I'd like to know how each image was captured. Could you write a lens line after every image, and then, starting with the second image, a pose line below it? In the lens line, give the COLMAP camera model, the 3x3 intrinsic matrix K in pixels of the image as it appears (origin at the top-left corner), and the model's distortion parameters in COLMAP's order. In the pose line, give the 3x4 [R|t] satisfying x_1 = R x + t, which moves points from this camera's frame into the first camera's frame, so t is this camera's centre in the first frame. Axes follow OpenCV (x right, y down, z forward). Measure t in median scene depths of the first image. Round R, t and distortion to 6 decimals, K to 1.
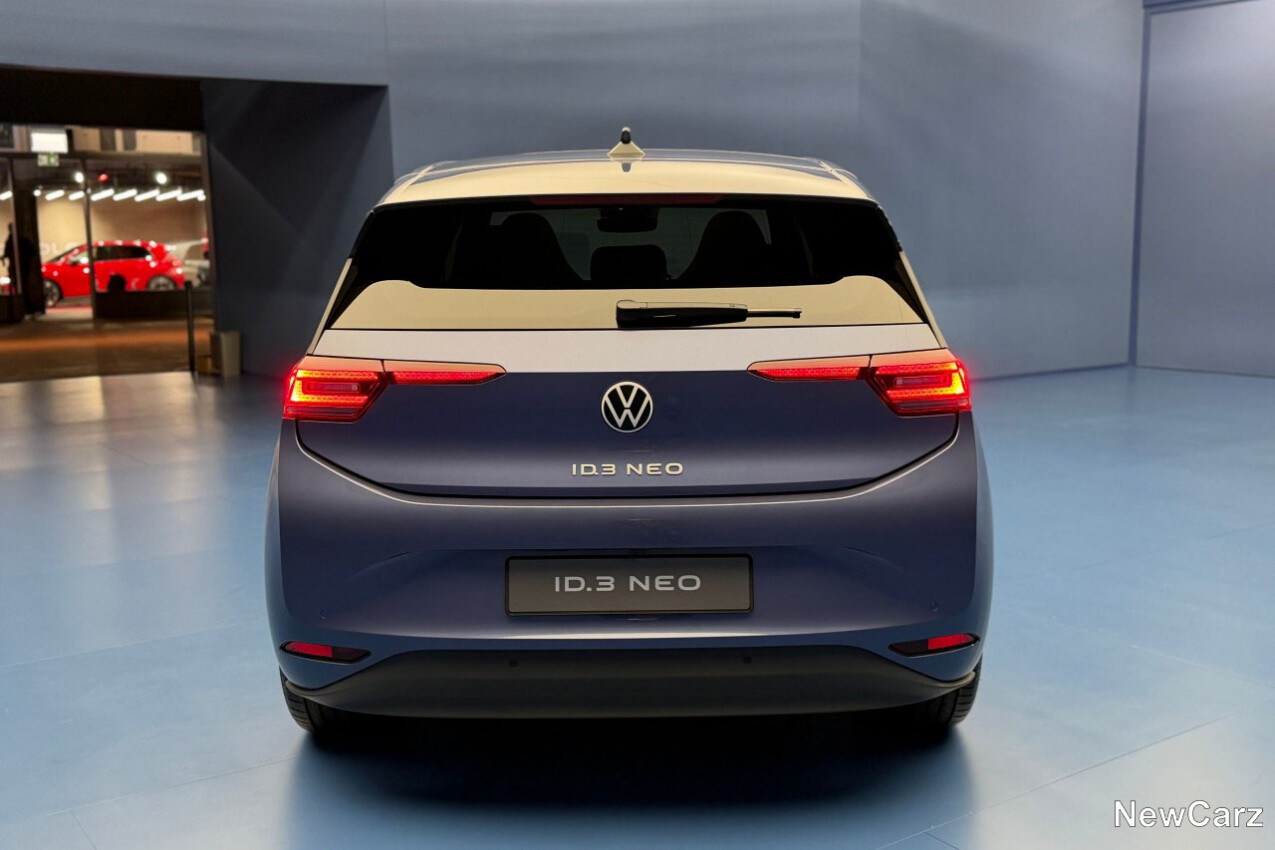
lens RADIAL K [[1370.2, 0, 637.5], [0, 1370.2, 425.0], [0, 0, 1]] dist [0.180781, -0.476360]
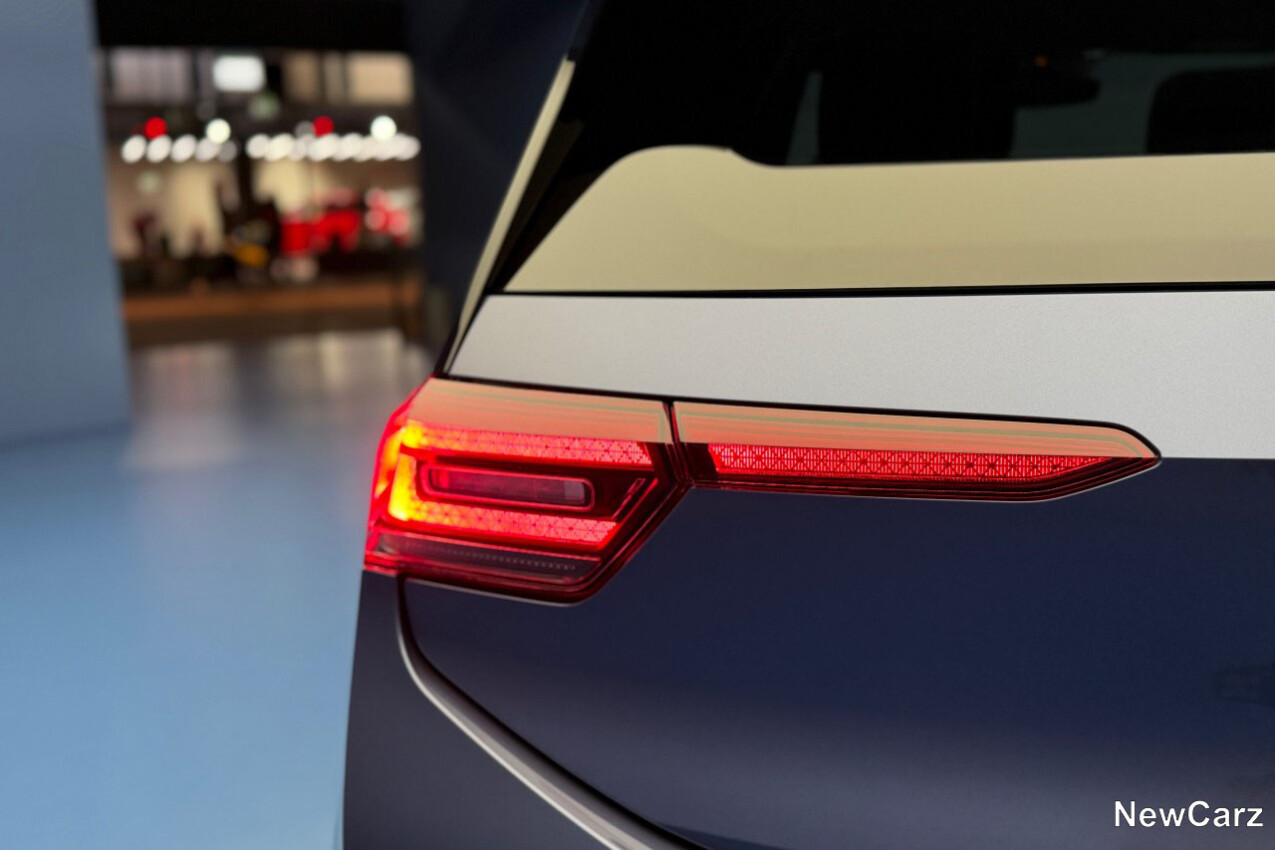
lens RADIAL K [[1370.2, 0, 637.5], [0, 1370.2, 425.0], [0, 0, 1]] dist [0.180781, -0.476360]
pose [[0.985578, 0.008224, -0.169019, -0.142081], [-0.003064, 0.999522, 0.030768, -0.050187], [0.169191, -0.029806, 0.985132, 0.712264]]
